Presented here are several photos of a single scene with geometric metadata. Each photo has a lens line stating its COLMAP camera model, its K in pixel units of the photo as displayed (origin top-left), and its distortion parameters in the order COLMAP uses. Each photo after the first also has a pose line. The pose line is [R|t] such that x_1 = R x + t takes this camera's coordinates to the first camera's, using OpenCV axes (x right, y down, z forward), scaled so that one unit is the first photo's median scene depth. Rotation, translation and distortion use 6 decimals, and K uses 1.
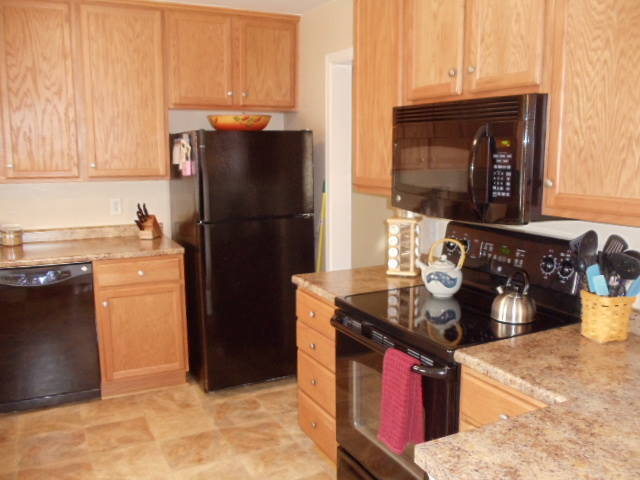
lens RADIAL K [[587.0, 0, 323.3], [0, 587.0, 270.3], [0, 0, 1]] dist [-0.087462, 0.010762]
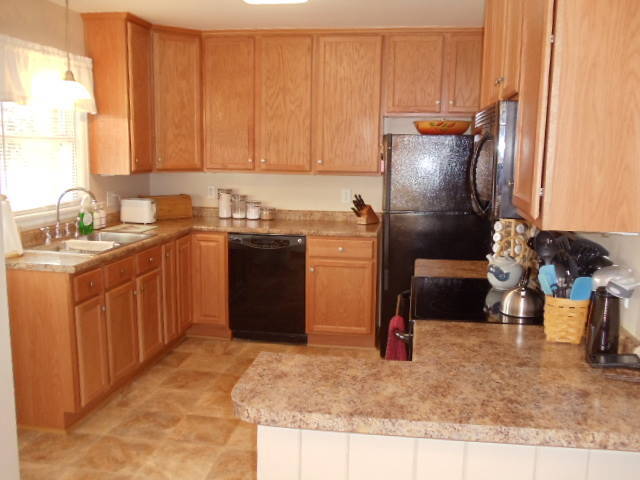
lens RADIAL K [[587.0, 0, 323.3], [0, 587.0, 270.3], [0, 0, 1]] dist [-0.087462, 0.010762]
pose [[0.801320, 0.125178, -0.584993, 0.403461], [-0.128406, 0.991061, 0.036179, 0.008898], [0.584293, 0.046126, 0.810231, -0.037962]]
